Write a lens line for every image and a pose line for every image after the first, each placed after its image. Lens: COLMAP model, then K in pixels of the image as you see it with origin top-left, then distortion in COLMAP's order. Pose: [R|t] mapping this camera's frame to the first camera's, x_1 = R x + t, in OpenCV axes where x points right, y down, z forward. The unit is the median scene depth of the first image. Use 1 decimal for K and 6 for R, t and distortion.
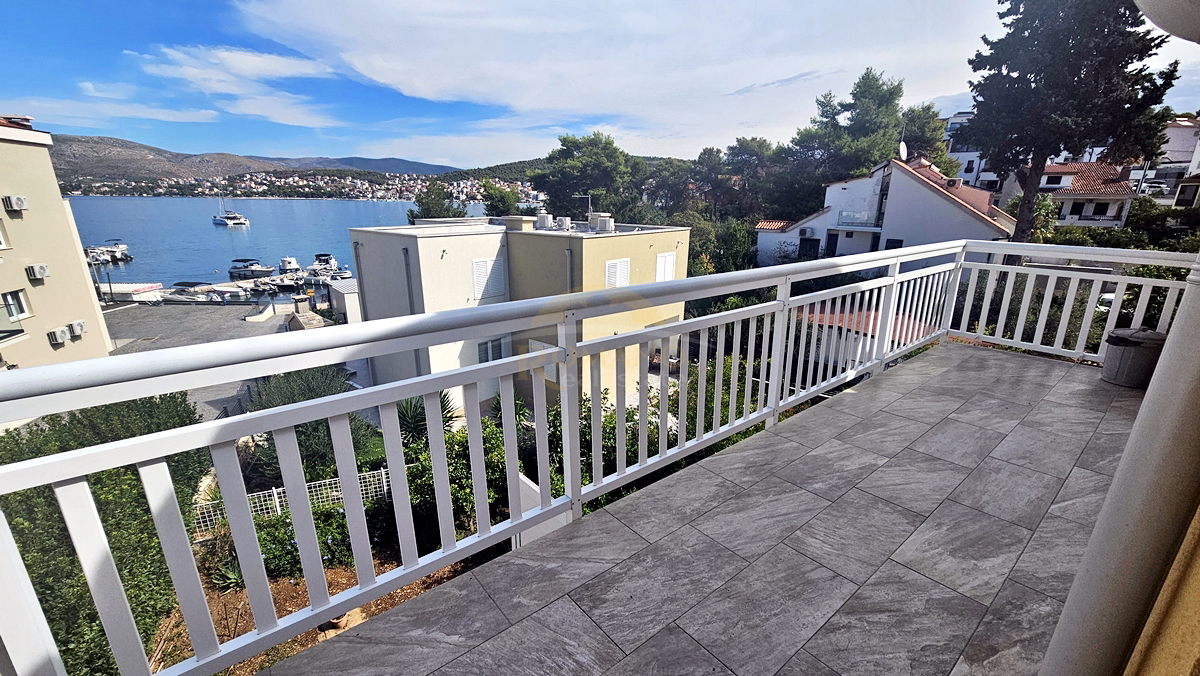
lens RADIAL K [[490.0, 0, 596.0], [0, 490.0, 349.2], [0, 0, 1]] dist [-0.002572, -0.000750]
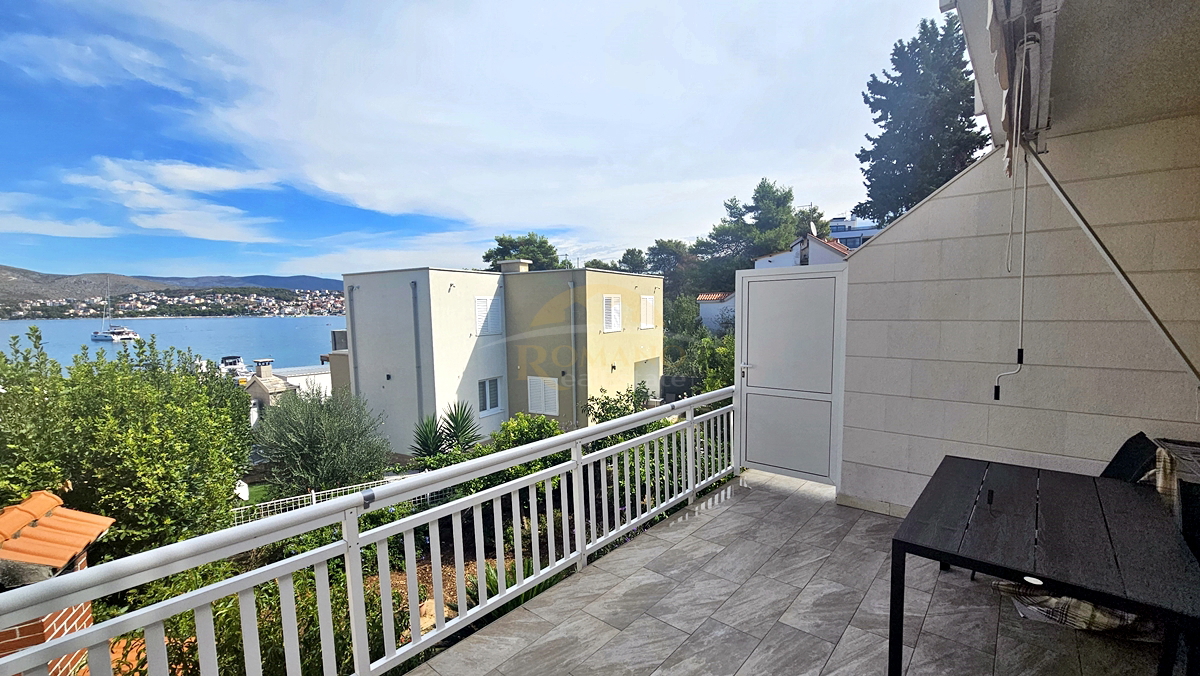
lens RADIAL K [[490.0, 0, 593.5], [0, 490.0, 355.7], [0, 0, 1]] dist [-0.002572, -0.000750]
pose [[0.986050, -0.041259, 0.161256, -0.049096], [0.073675, 0.976908, -0.200556, 0.045060], [-0.149257, 0.209639, 0.966320, -0.001322]]
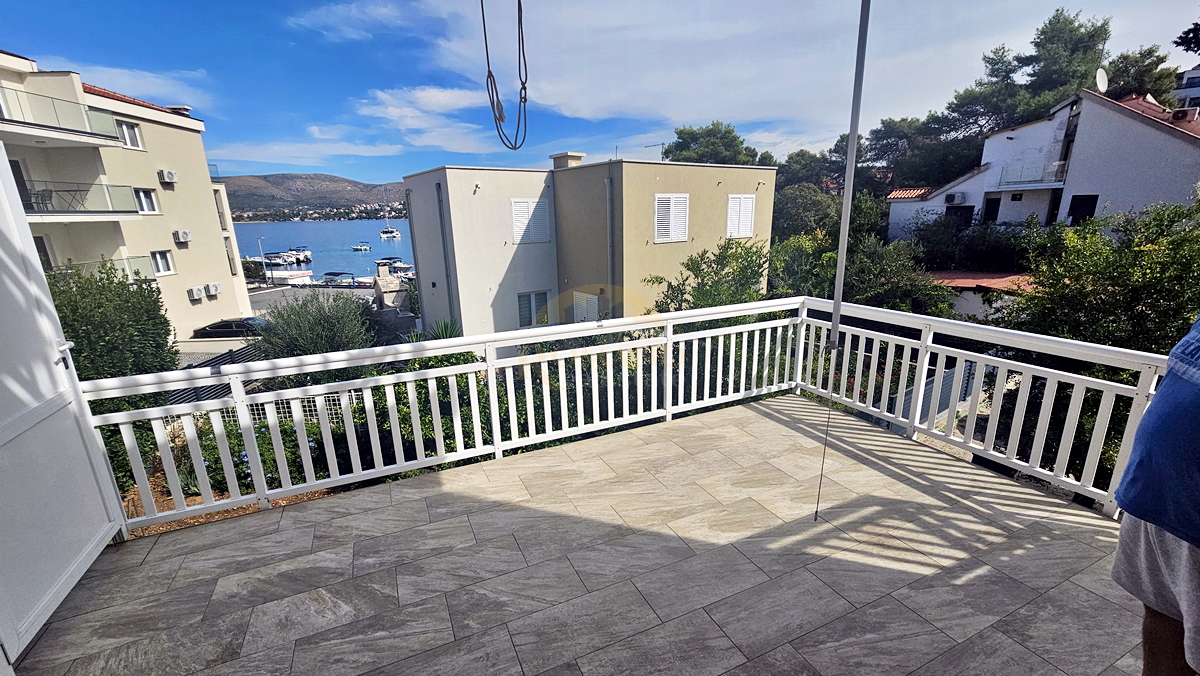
lens RADIAL K [[490.0, 0, 599.9], [0, 490.0, 348.4], [0, 0, 1]] dist [-0.002572, -0.000750]
pose [[0.966800, 0.039327, -0.252491, 0.041664], [-0.047843, 0.998471, -0.027678, 0.031572], [0.251017, 0.038839, 0.967203, 0.045389]]
